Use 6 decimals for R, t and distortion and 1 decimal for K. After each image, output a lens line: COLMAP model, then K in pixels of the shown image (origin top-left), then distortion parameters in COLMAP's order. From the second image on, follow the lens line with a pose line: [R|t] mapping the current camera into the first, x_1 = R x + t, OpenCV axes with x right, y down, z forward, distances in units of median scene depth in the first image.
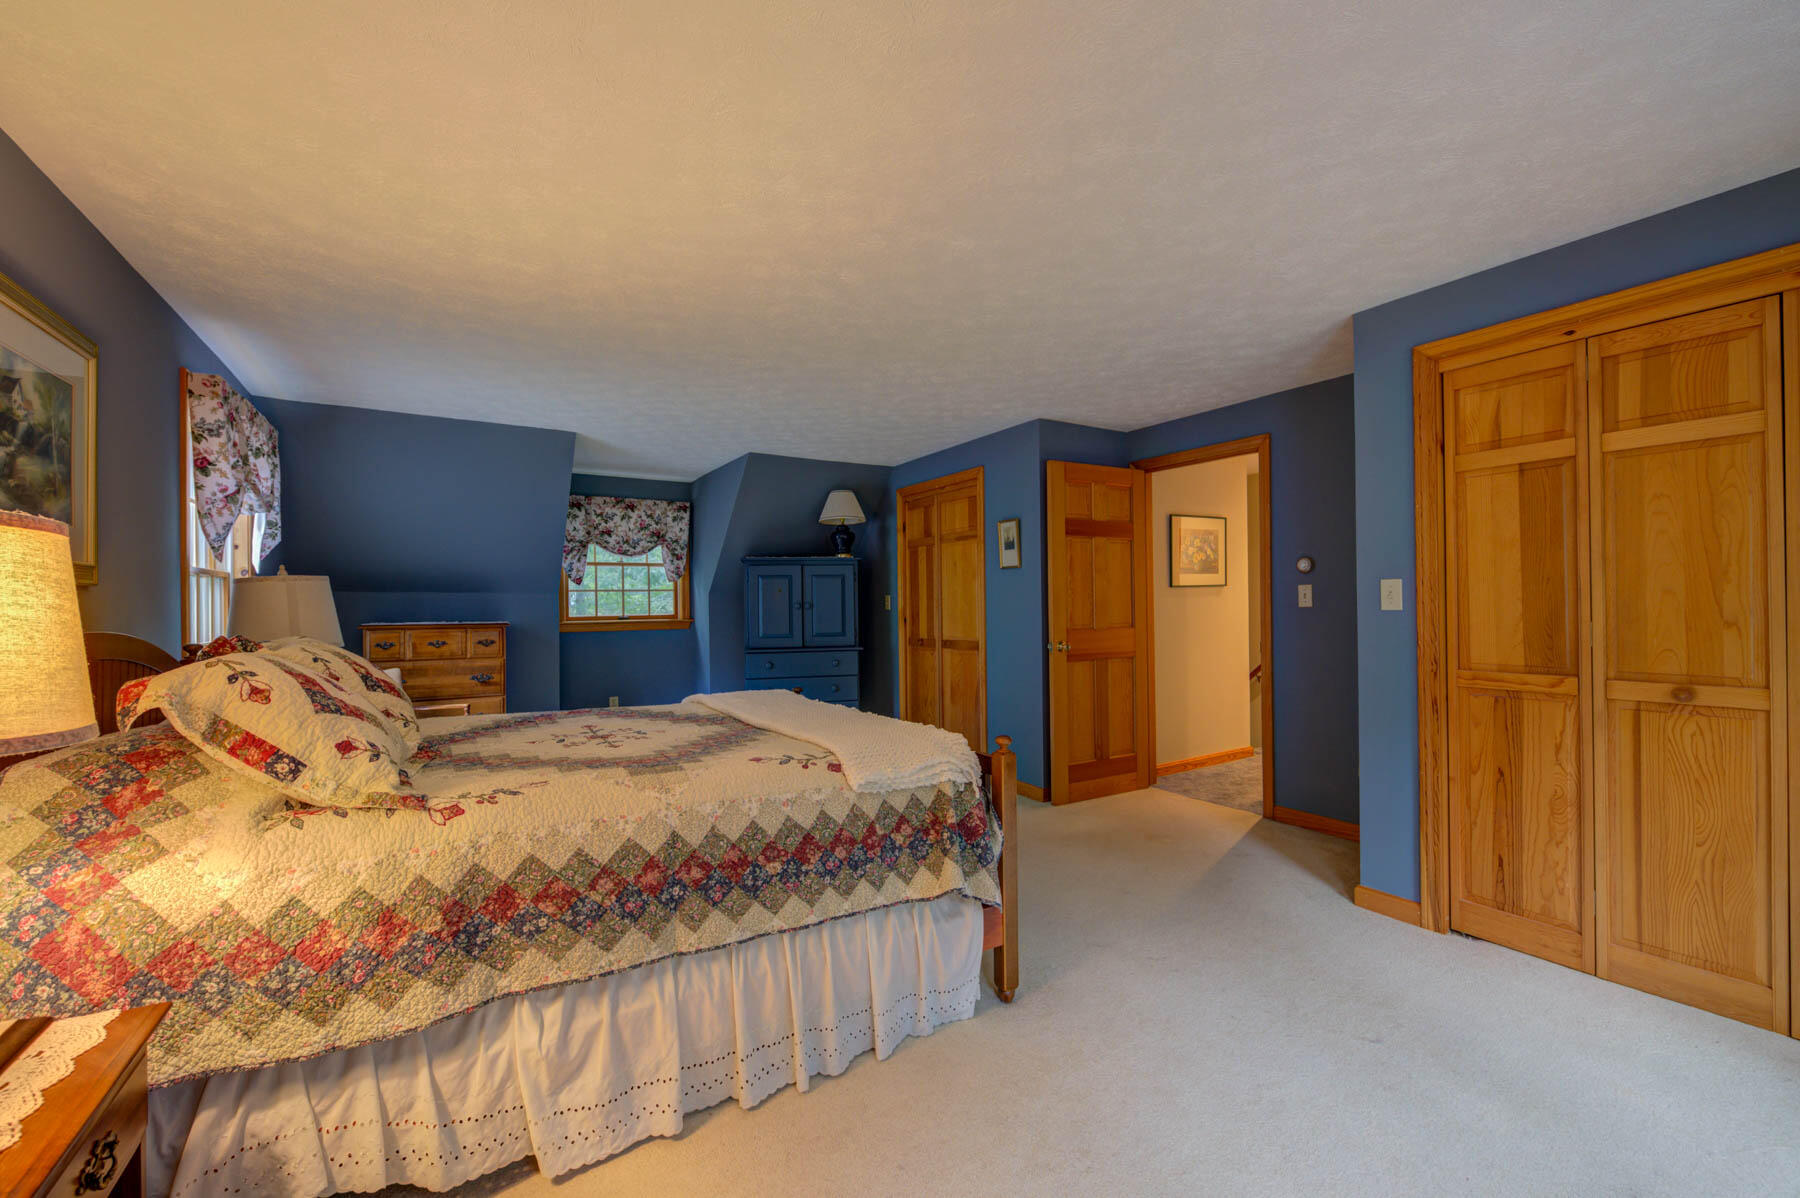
lens RADIAL K [[706.3, 0, 897.7], [0, 706.3, 599.6], [0, 0, 1]] dist [0.001983, -0.003493]
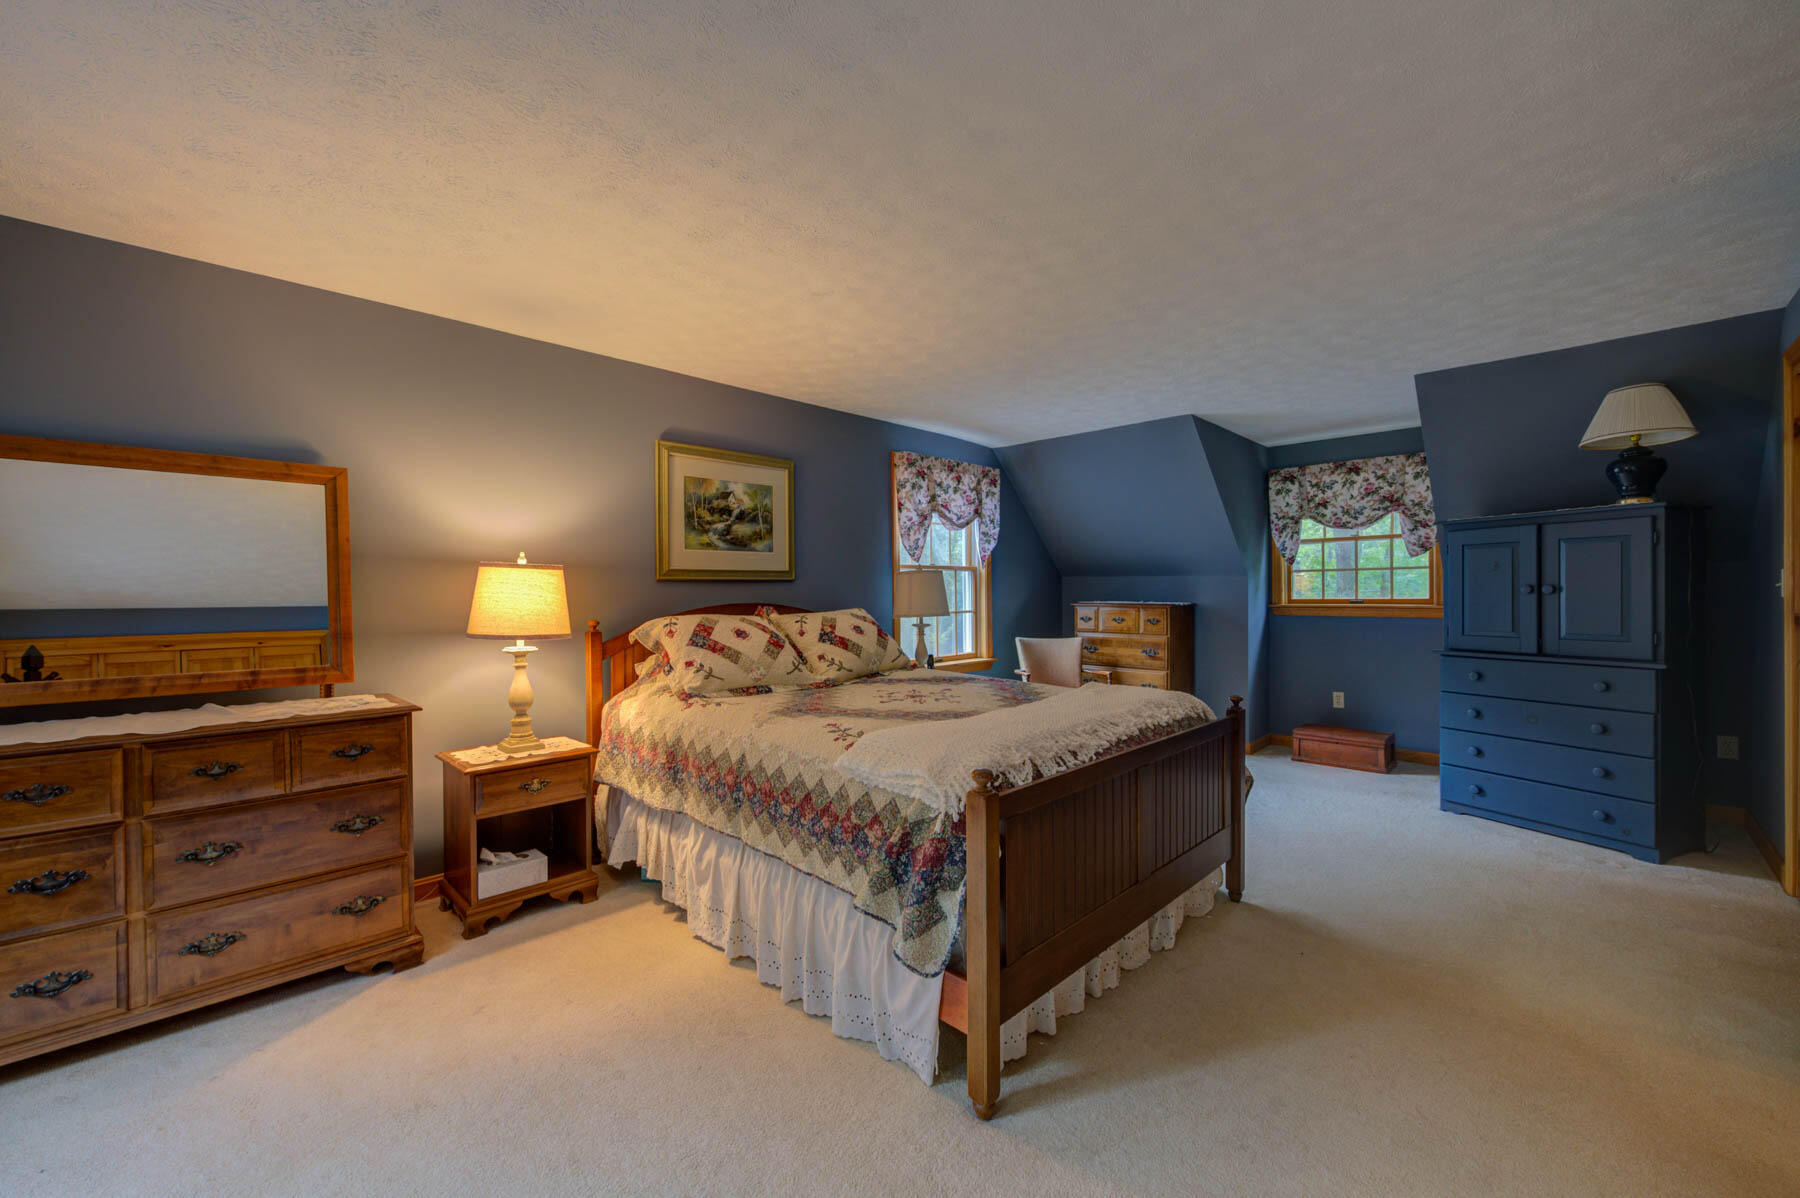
lens RADIAL K [[706.3, 0, 897.7], [0, 706.3, 599.6], [0, 0, 1]] dist [0.001983, -0.003493]
pose [[0.243781, 0.019790, -0.969628, 0.681509], [0.011277, 0.999666, 0.023238, -0.005379], [0.969765, -0.016600, 0.243476, 0.583360]]
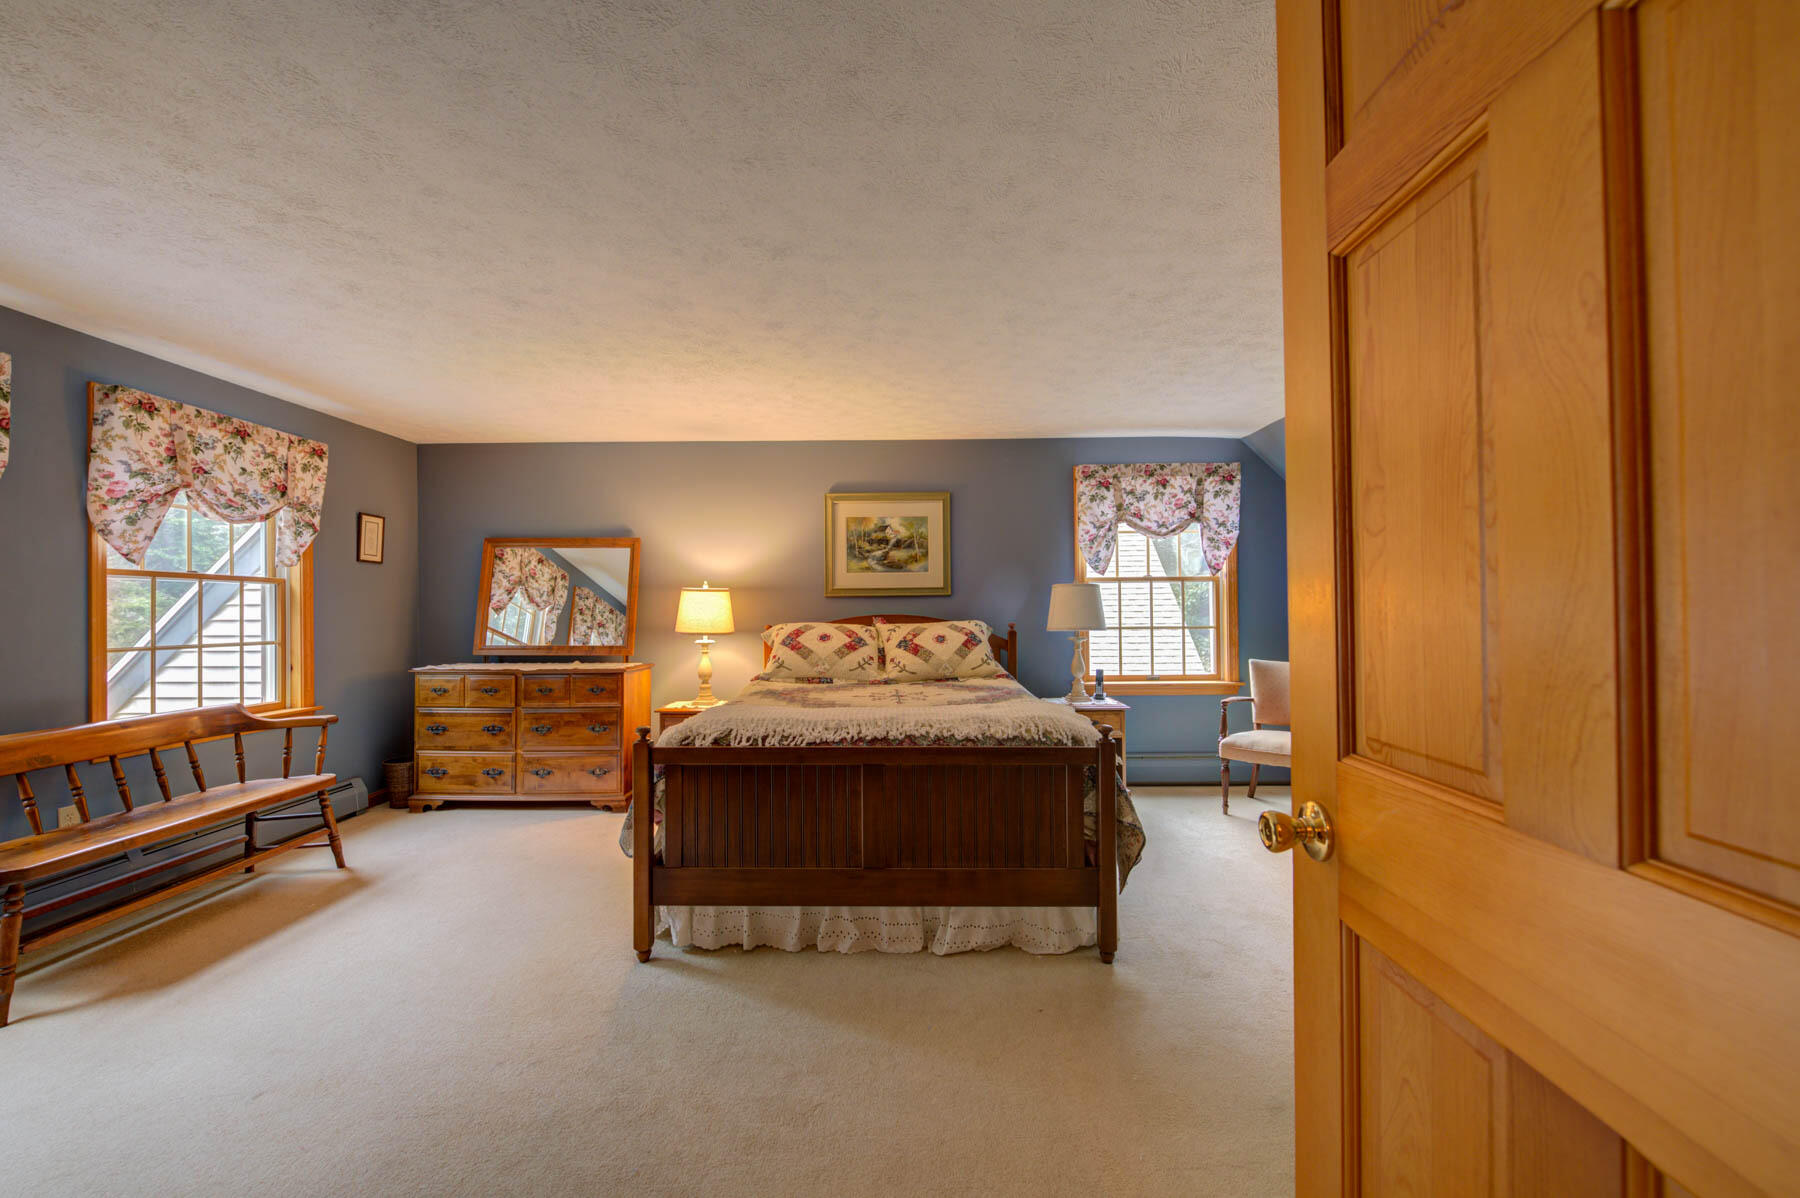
lens RADIAL K [[706.3, 0, 897.7], [0, 706.3, 599.6], [0, 0, 1]] dist [0.001983, -0.003493]
pose [[-0.524793, 0.006565, -0.851205, 0.715199], [0.018176, 0.999829, -0.003495, 0.000483], [0.851036, -0.017306, -0.524822, 1.542728]]
